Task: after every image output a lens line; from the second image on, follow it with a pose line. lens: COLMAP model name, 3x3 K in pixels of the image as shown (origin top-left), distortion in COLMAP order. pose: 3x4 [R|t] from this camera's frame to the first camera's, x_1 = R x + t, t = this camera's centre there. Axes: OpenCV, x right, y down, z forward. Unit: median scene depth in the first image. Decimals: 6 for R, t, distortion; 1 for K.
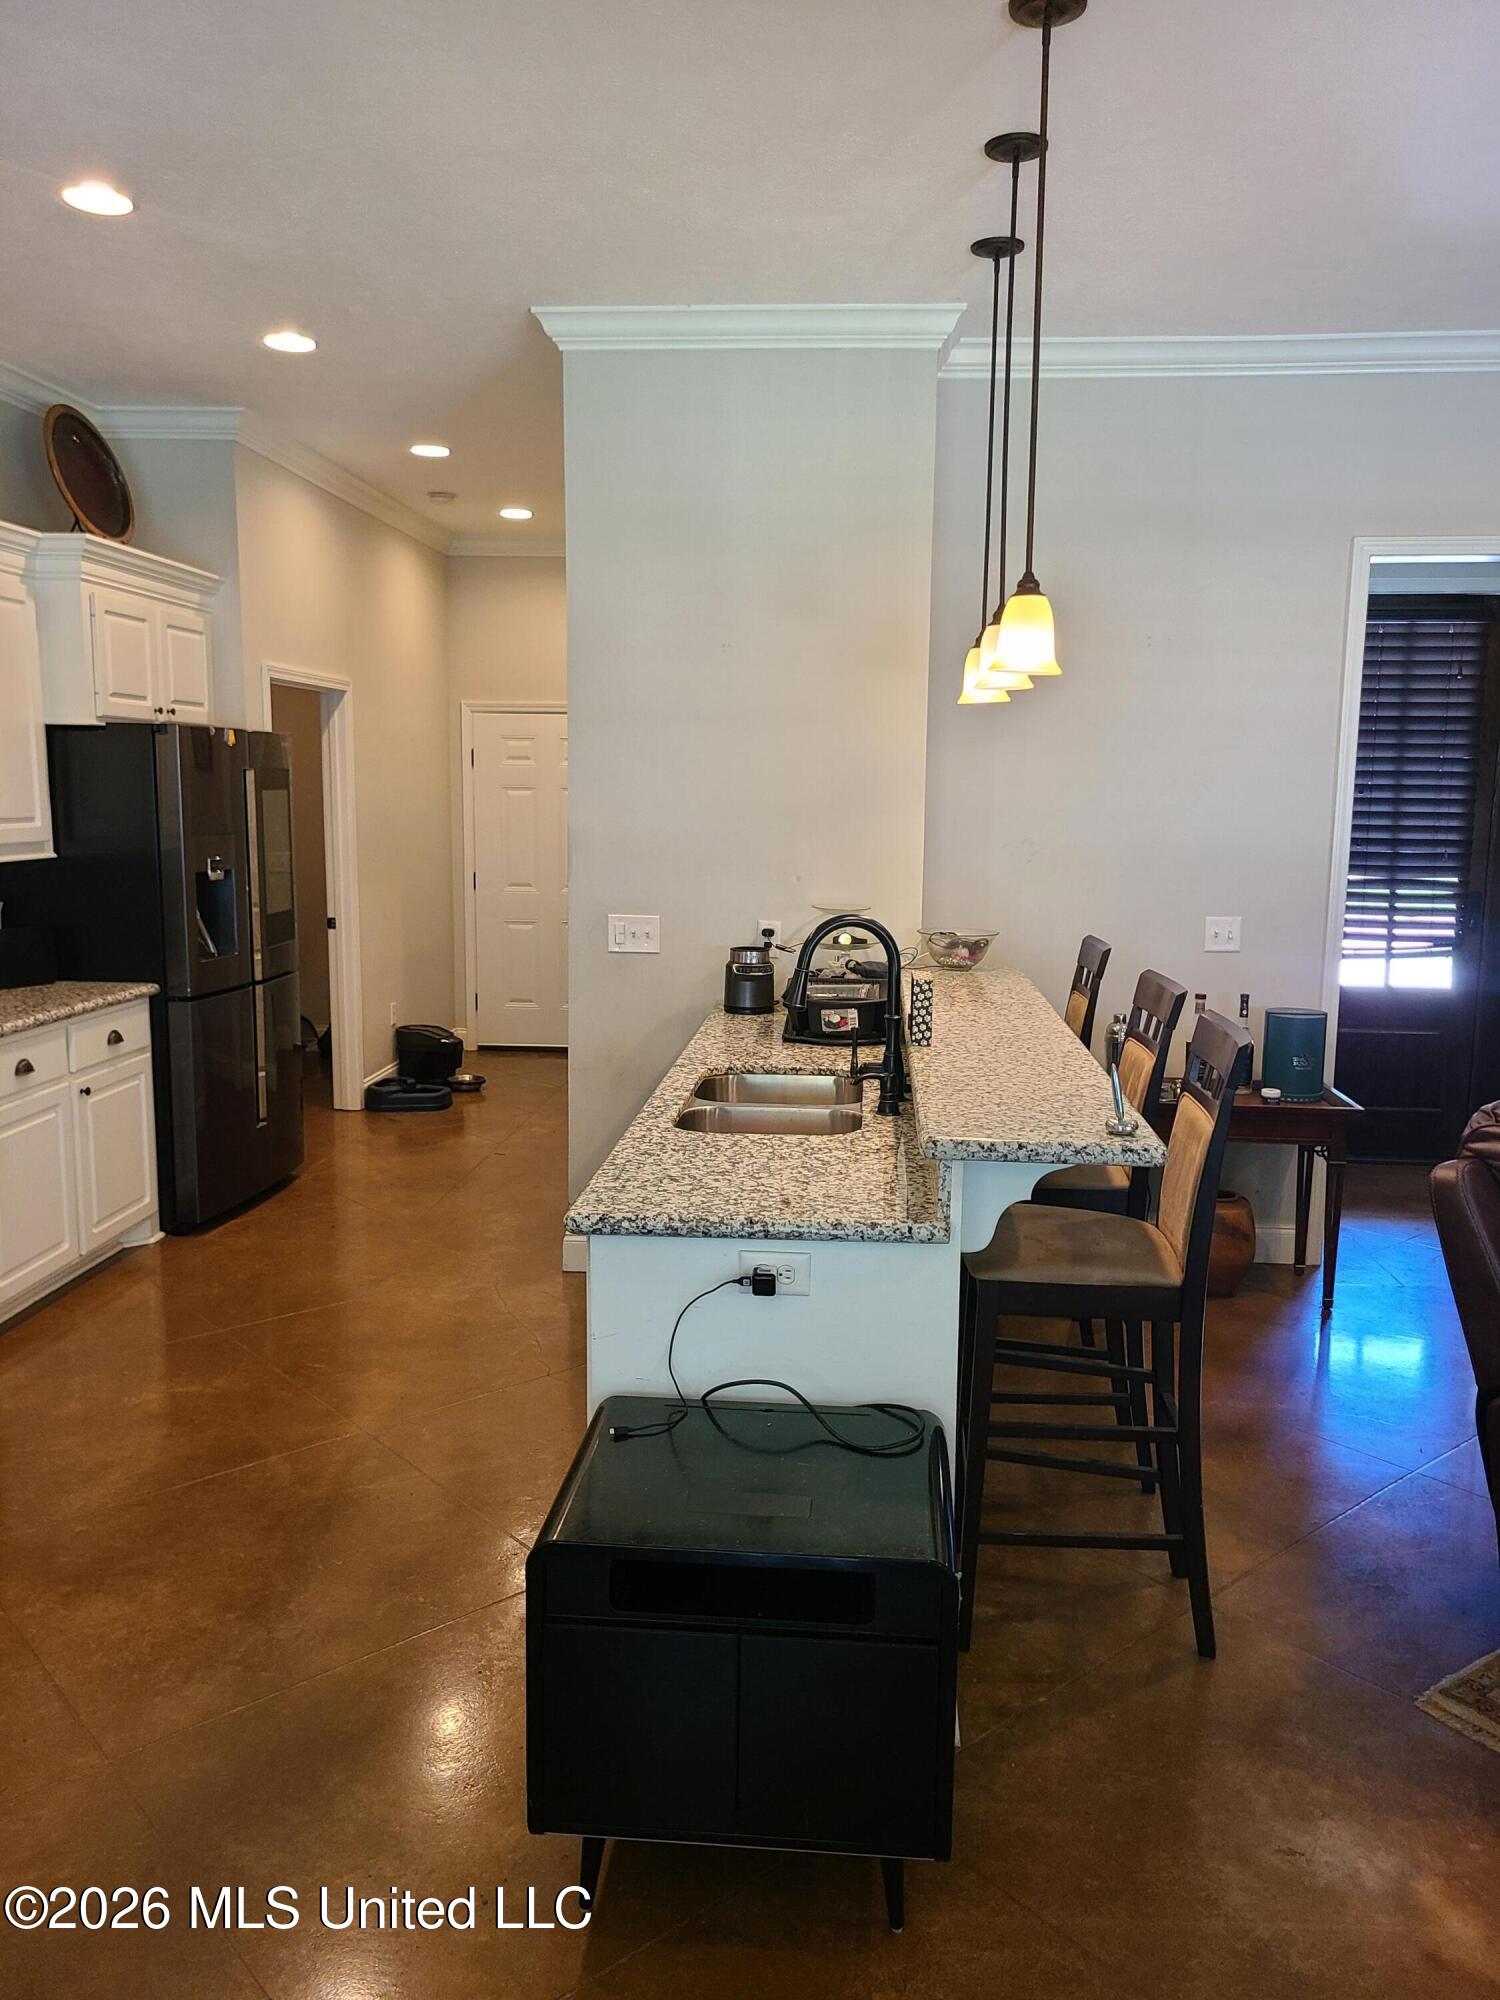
lens RADIAL K [[1504.6, 0, 767.8], [0, 1504.6, 1005.0], [0, 0, 1]] dist [0.048149, -0.035080]
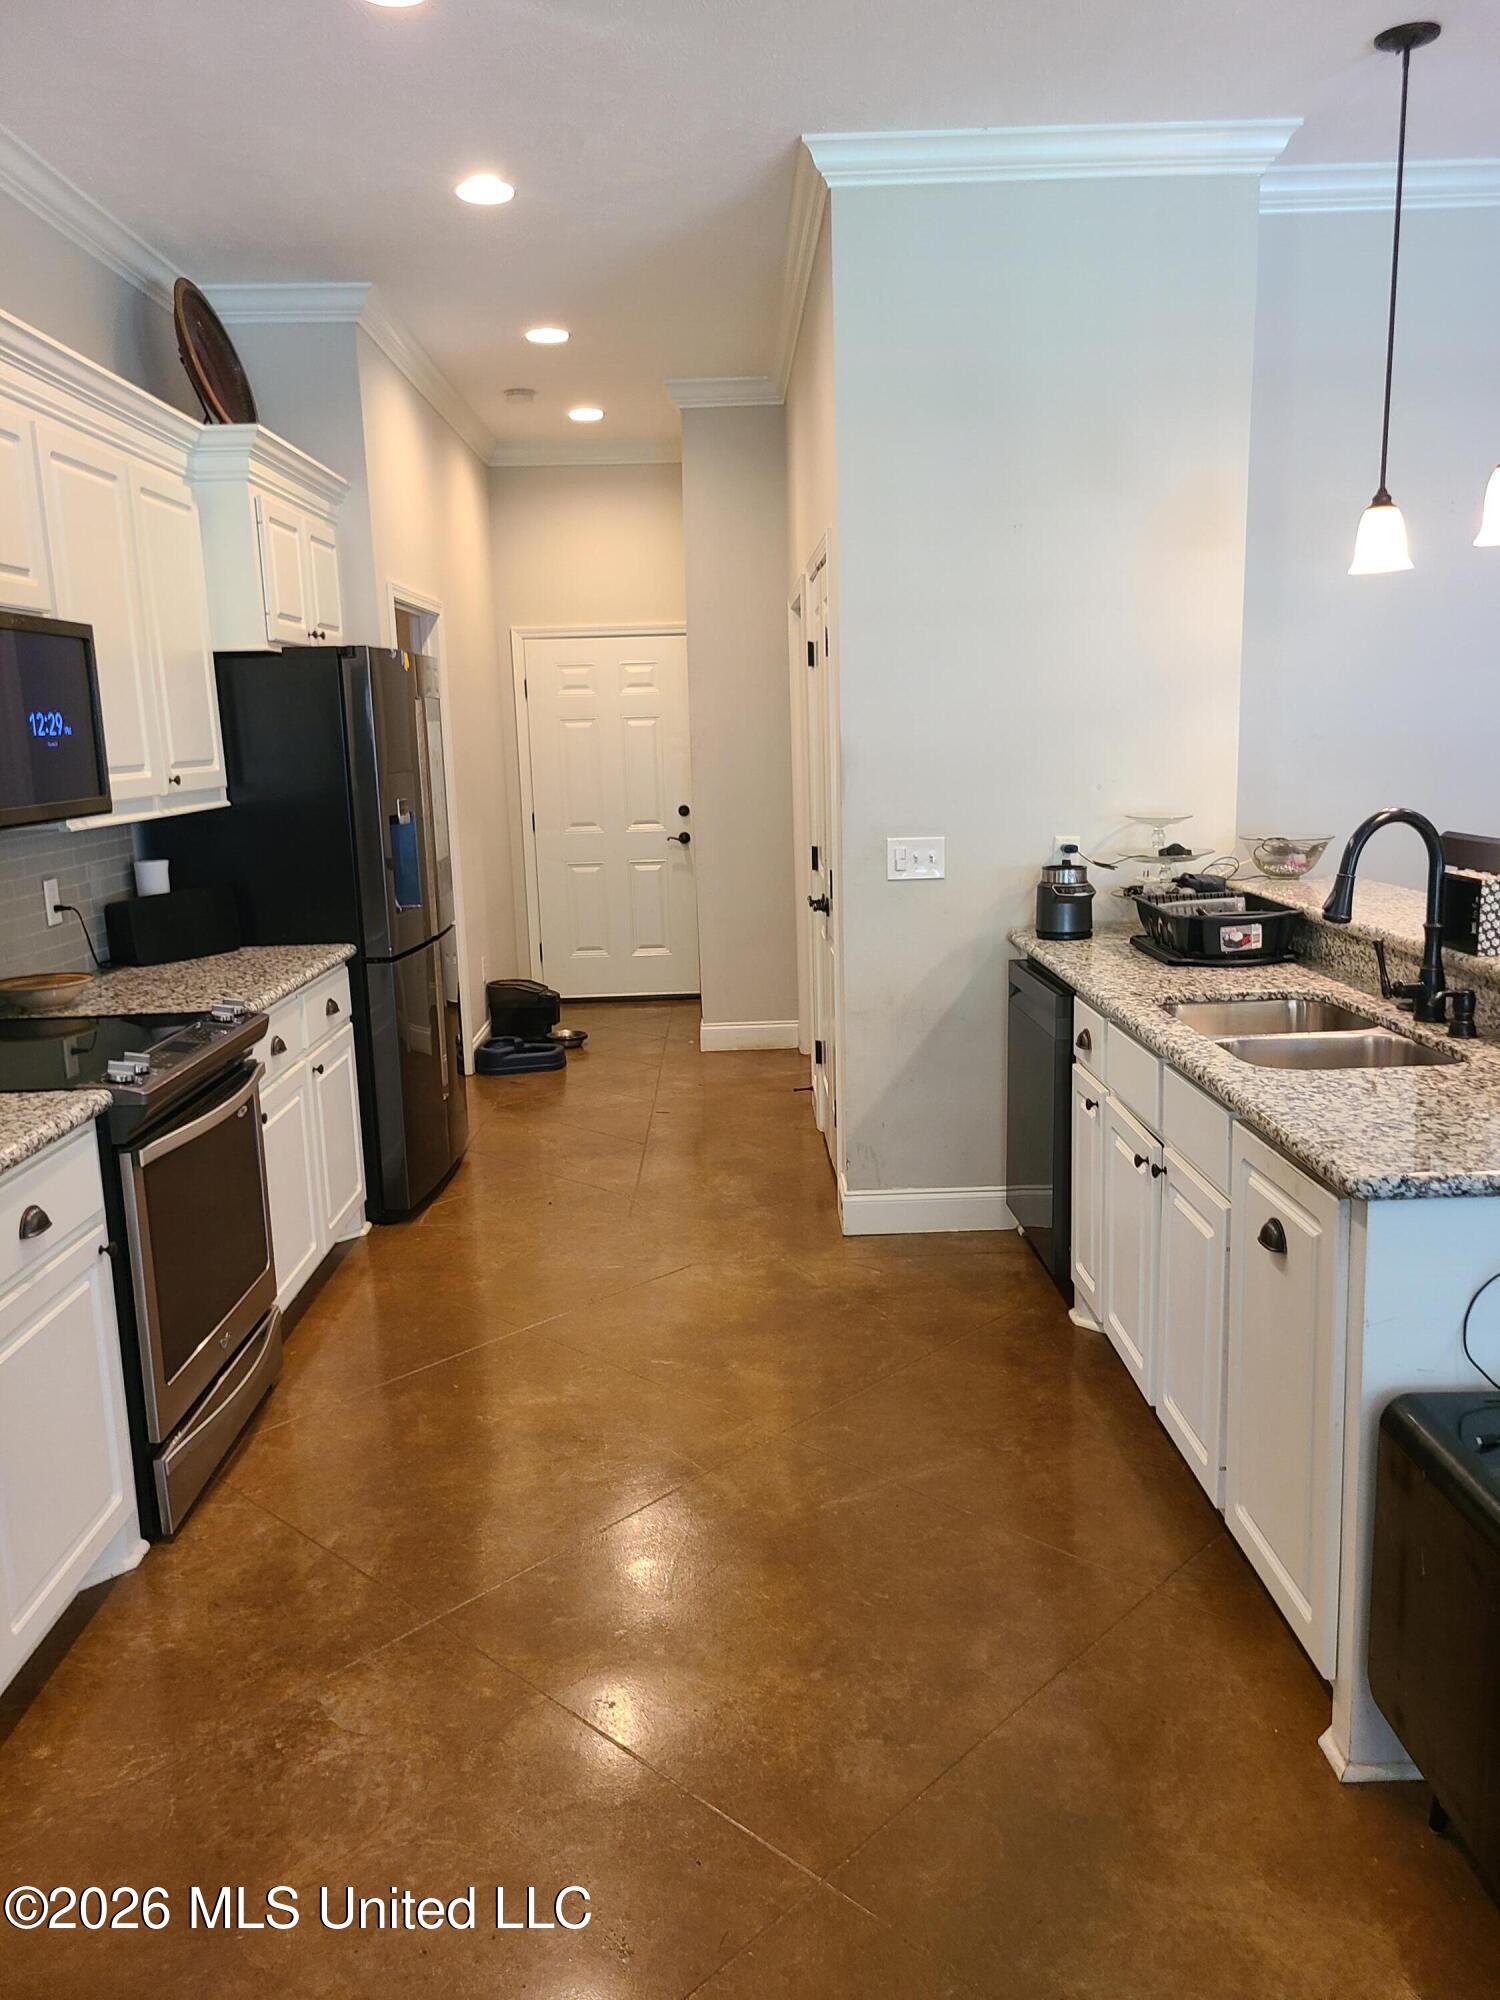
lens RADIAL K [[1504.6, 0, 763.8], [0, 1504.6, 1011.1], [0, 0, 1]] dist [0.048149, -0.035080]
pose [[0.995082, -0.058613, 0.079853, -0.241871], [0.055050, 0.997418, 0.046120, -0.002730], [-0.082350, -0.041498, 0.995739, 0.103427]]
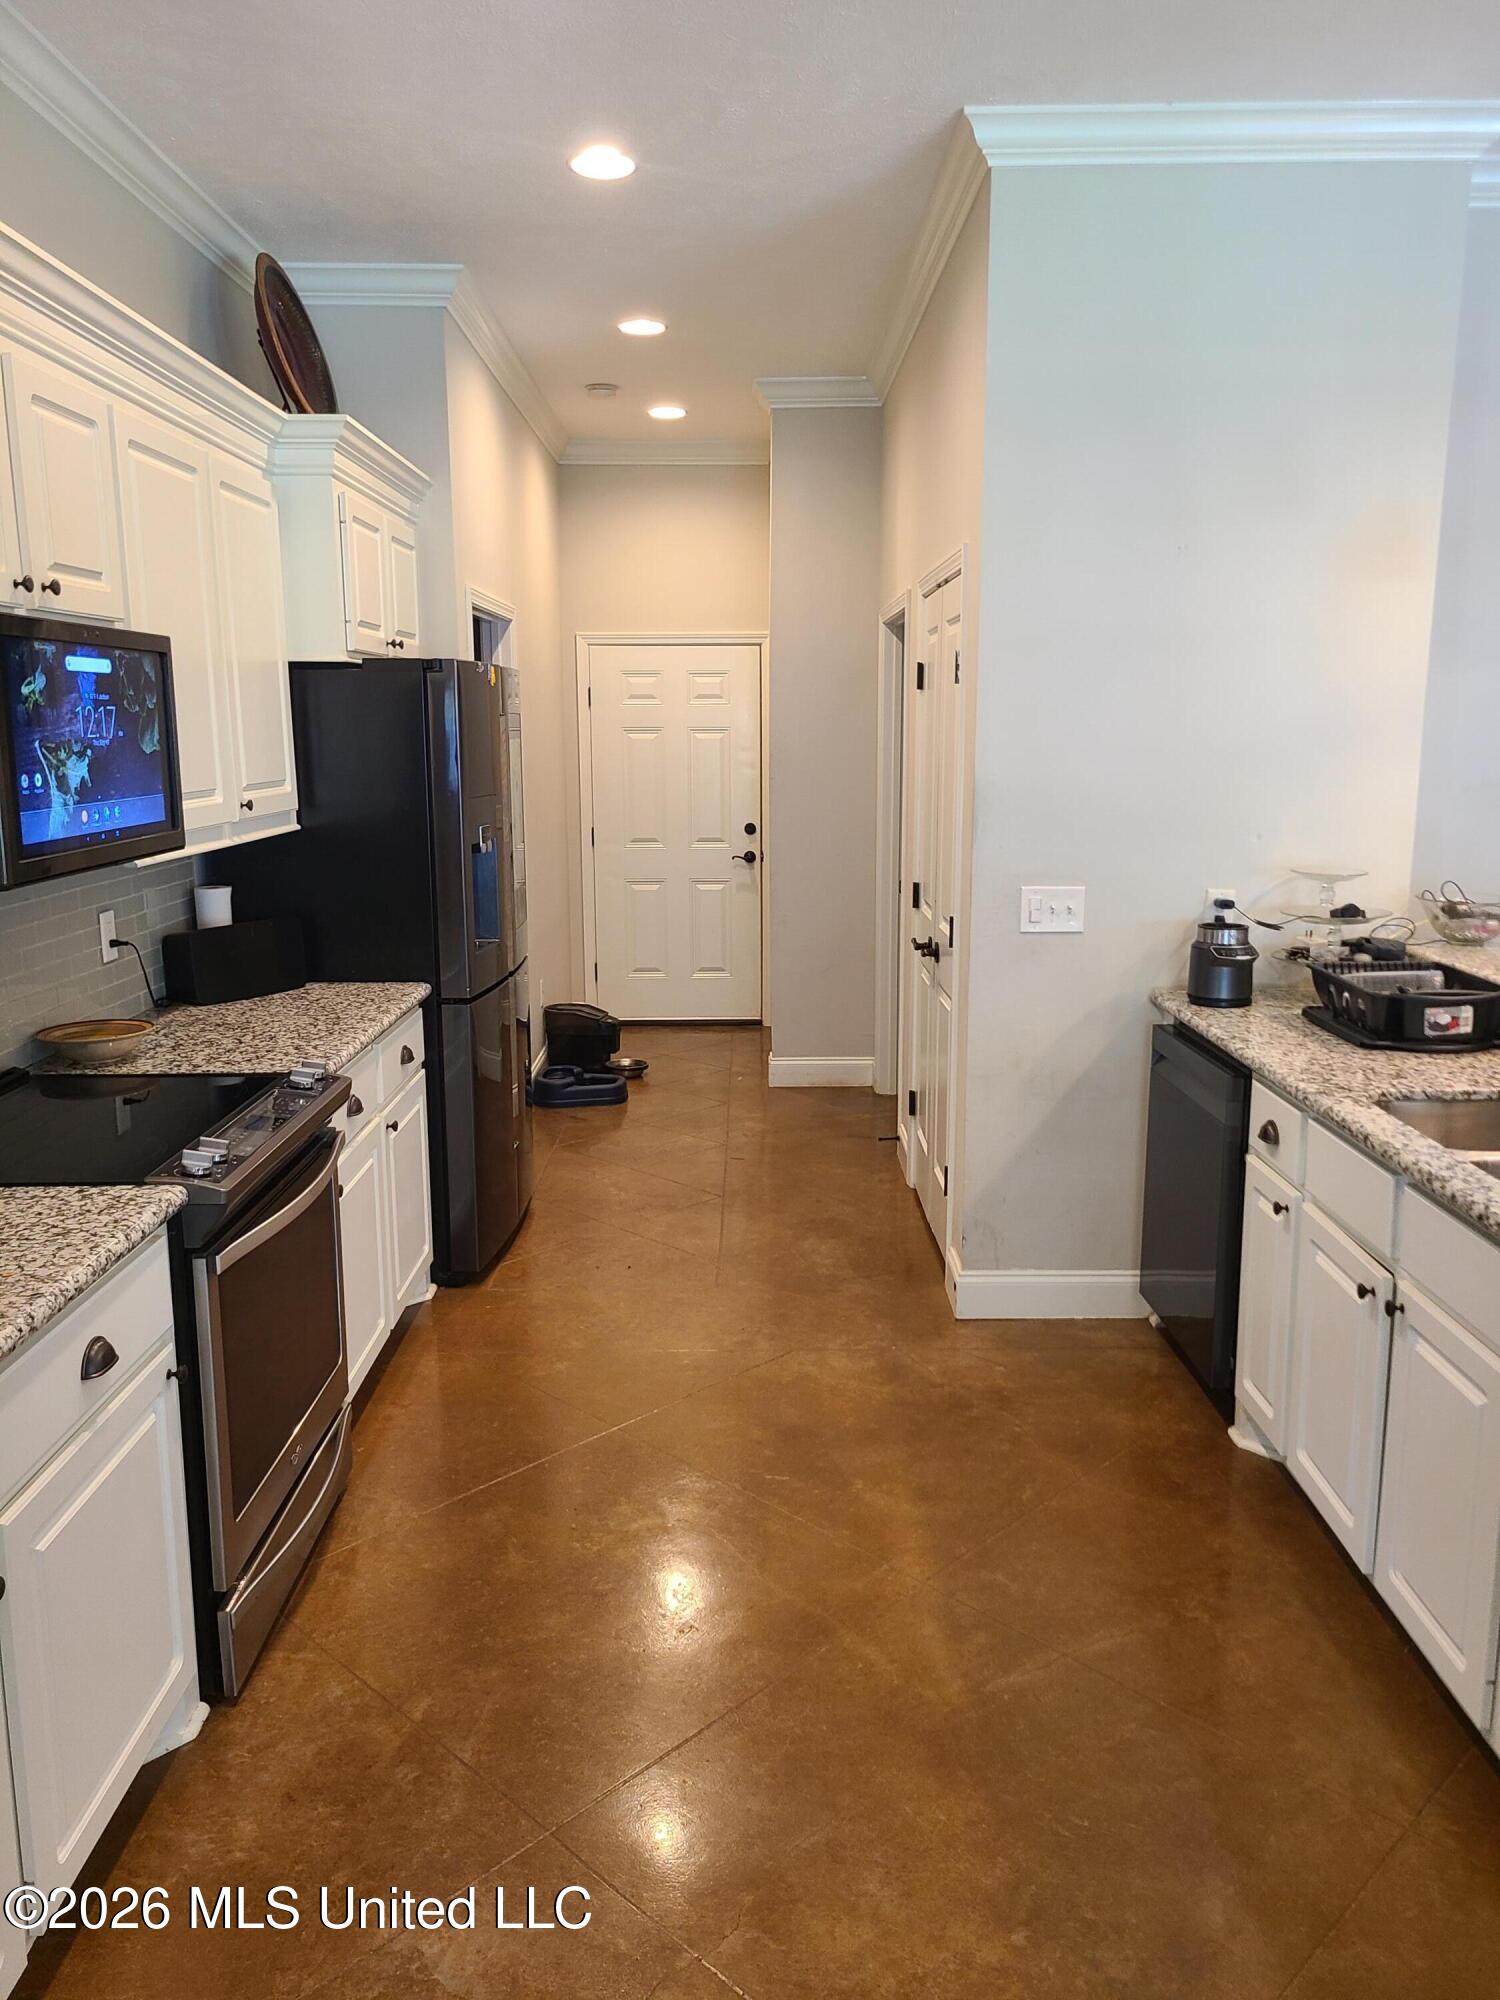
lens RADIAL K [[1504.6, 0, 764.7], [0, 1504.6, 1004.7], [0, 0, 1]] dist [0.048149, -0.035080]
pose [[0.997107, -0.029600, 0.070009, -0.285695], [0.026737, 0.998782, 0.041480, -0.031899], [-0.071152, -0.039488, 0.996684, 0.186732]]
